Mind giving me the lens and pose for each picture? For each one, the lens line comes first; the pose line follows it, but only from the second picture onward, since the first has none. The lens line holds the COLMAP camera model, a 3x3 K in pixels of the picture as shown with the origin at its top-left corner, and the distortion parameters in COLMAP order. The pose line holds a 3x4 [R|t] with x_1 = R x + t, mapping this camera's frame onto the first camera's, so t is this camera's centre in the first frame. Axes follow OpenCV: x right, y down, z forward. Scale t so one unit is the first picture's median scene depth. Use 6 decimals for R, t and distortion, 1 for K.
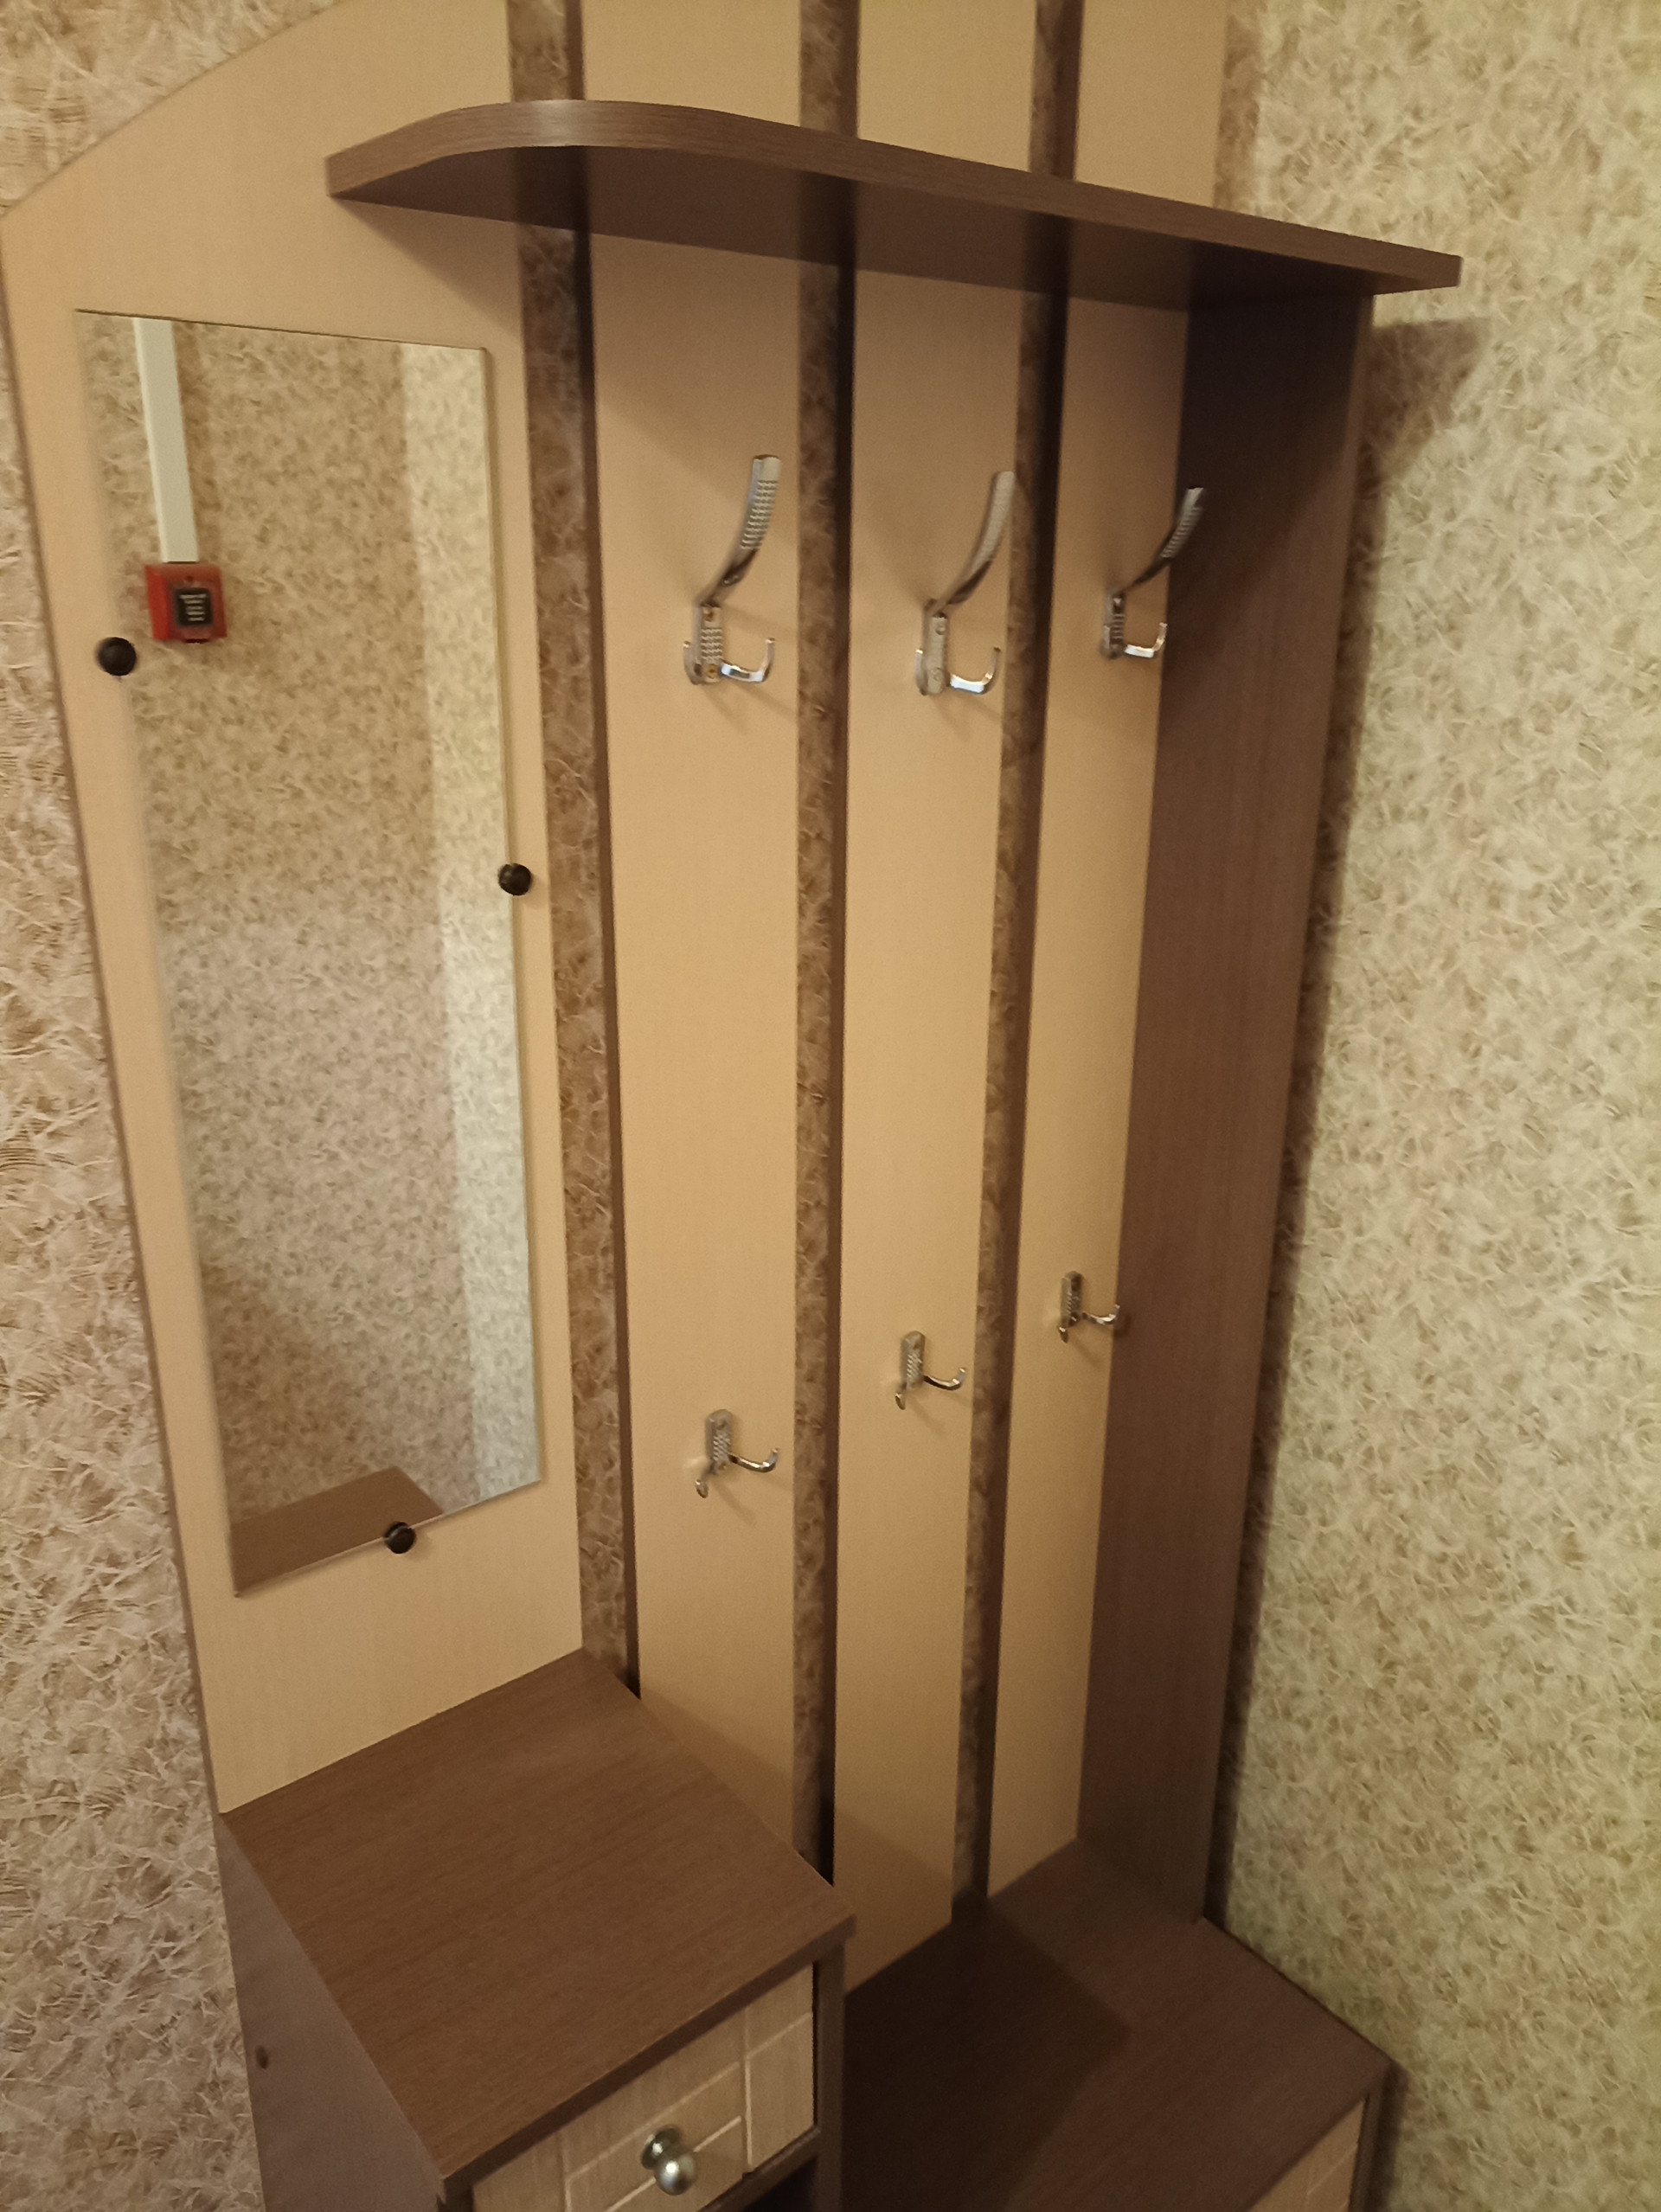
lens RADIAL K [[1649.1, 0, 830.5], [0, 1649.1, 1106.0], [0, 0, 1]] dist [0.003727, 0.007823]
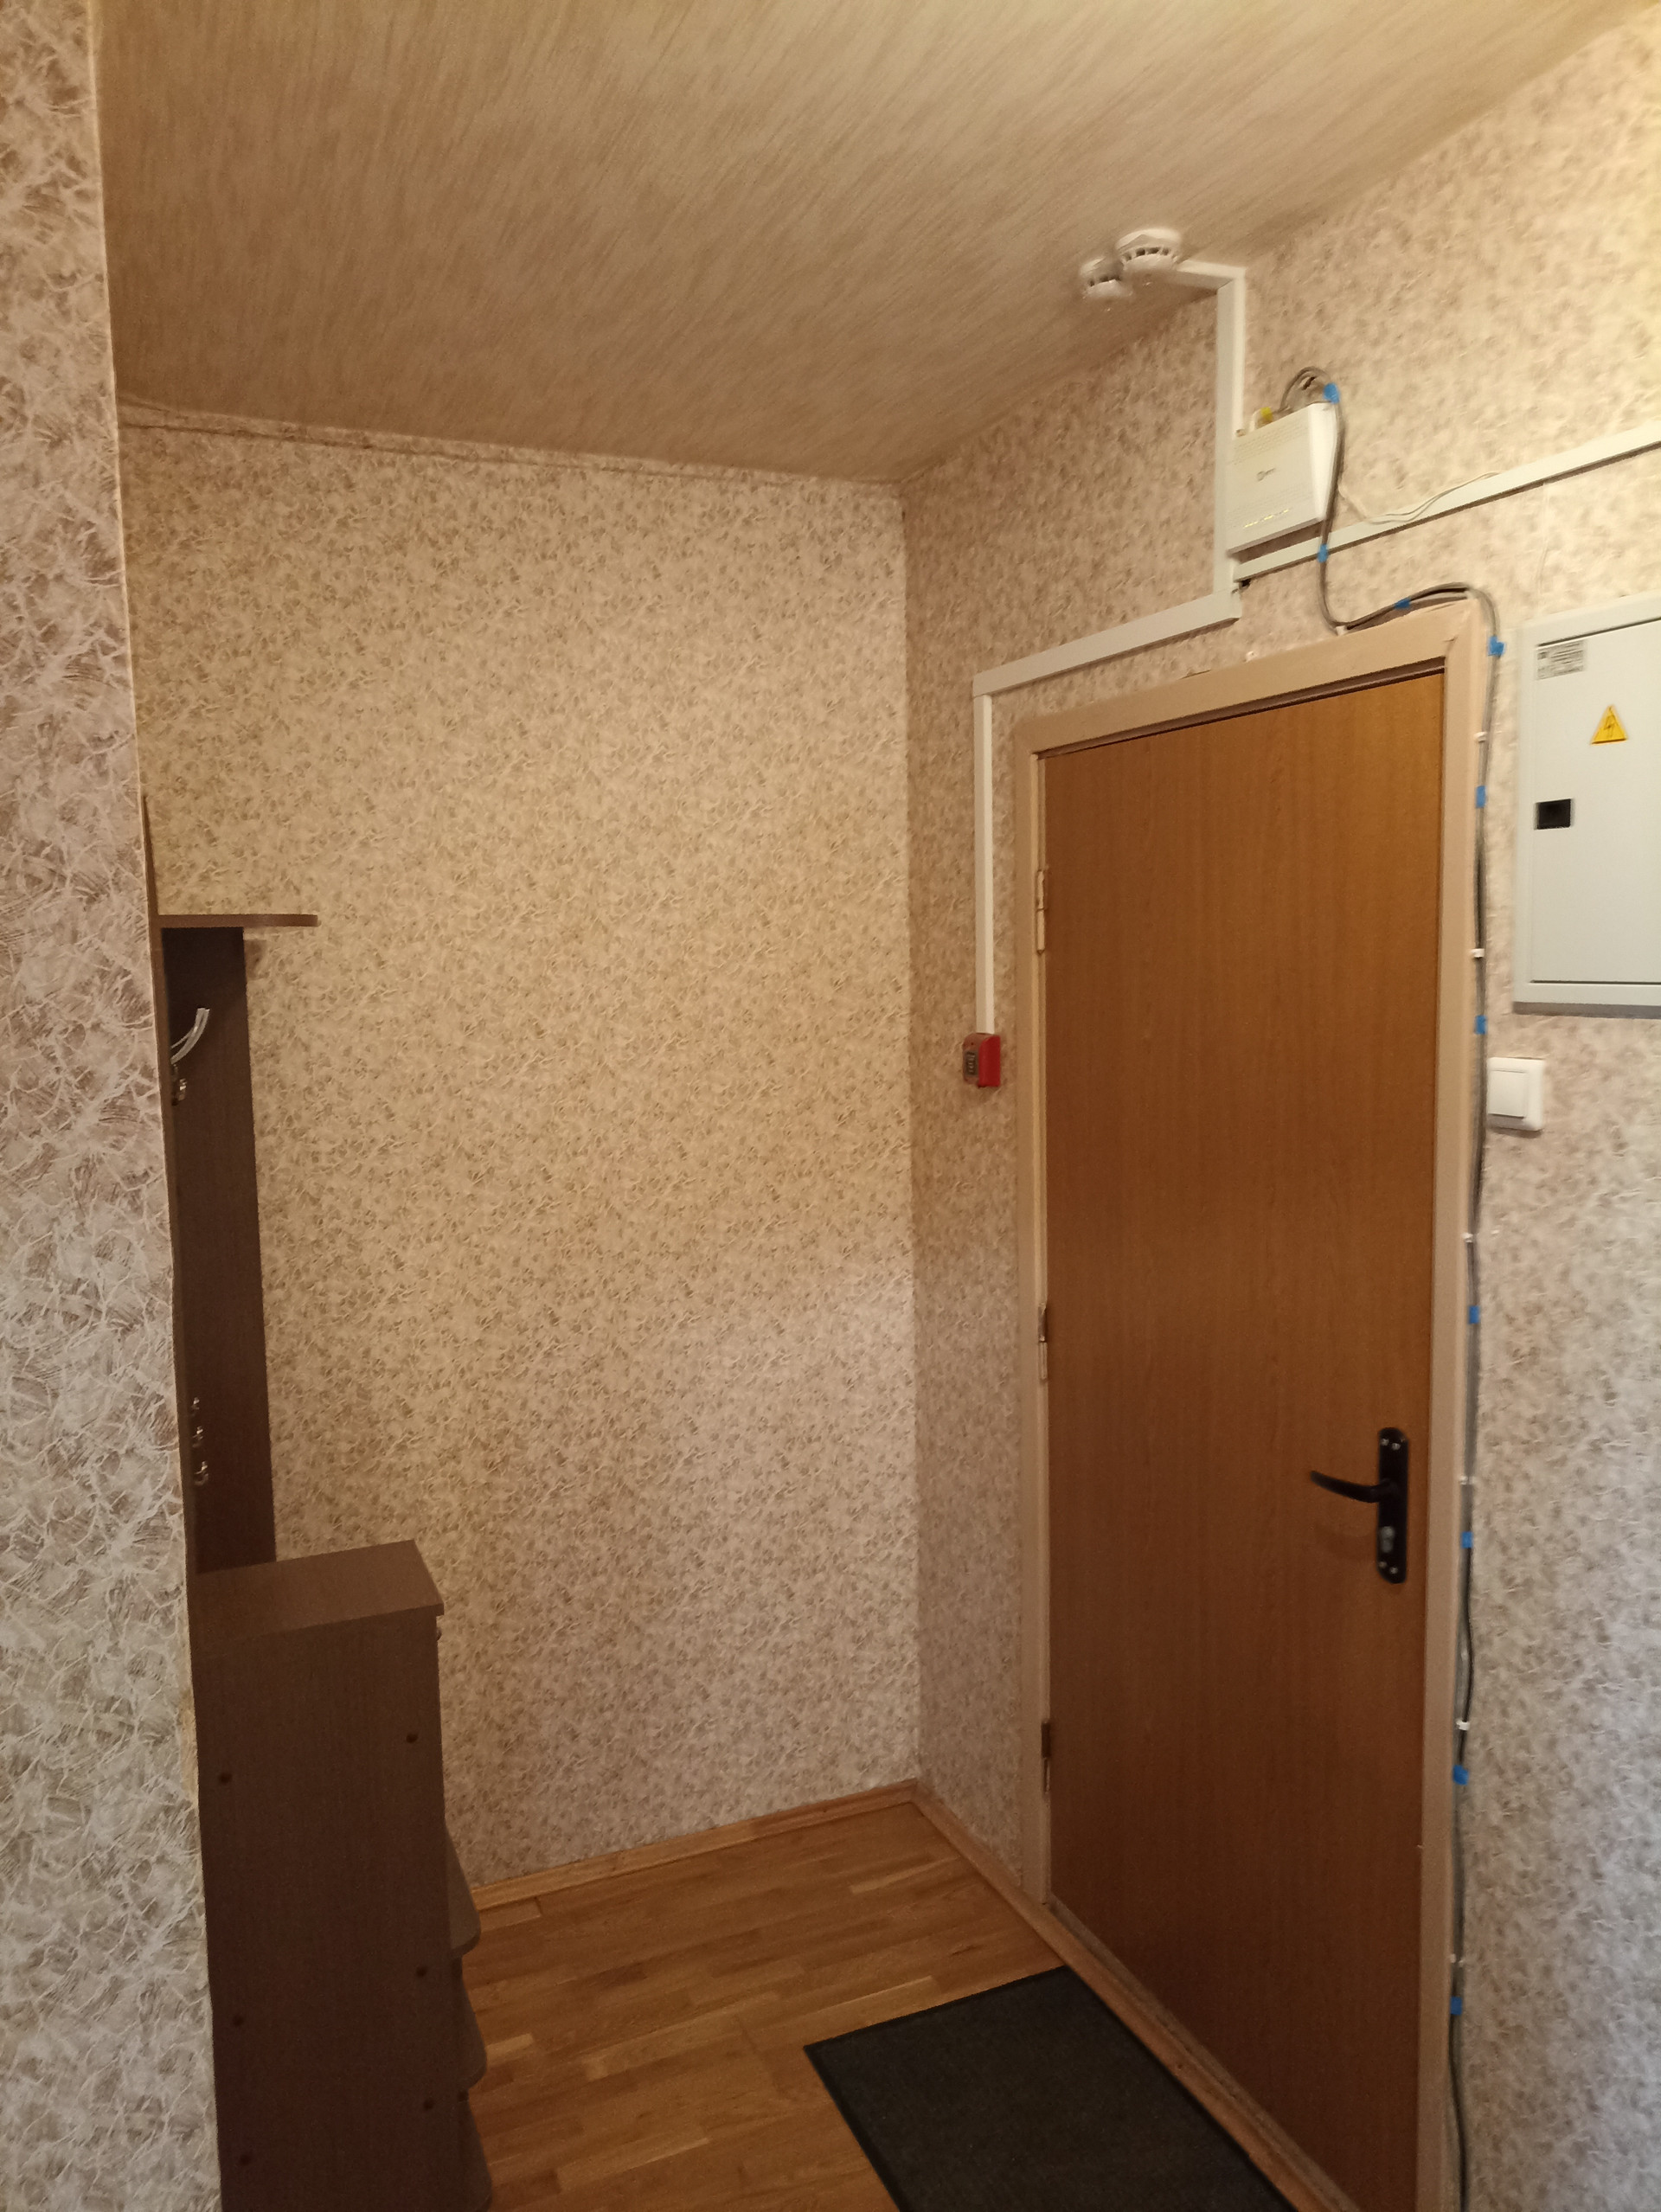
lens RADIAL K [[1649.1, 0, 830.5], [0, 1649.1, 1106.0], [0, 0, 1]] dist [0.003727, 0.007823]
pose [[0.286992, -0.109199, 0.951689, -1.702438], [0.337661, 0.941248, 0.006176, 0.044903], [-0.896449, 0.319575, 0.307003, -0.464343]]
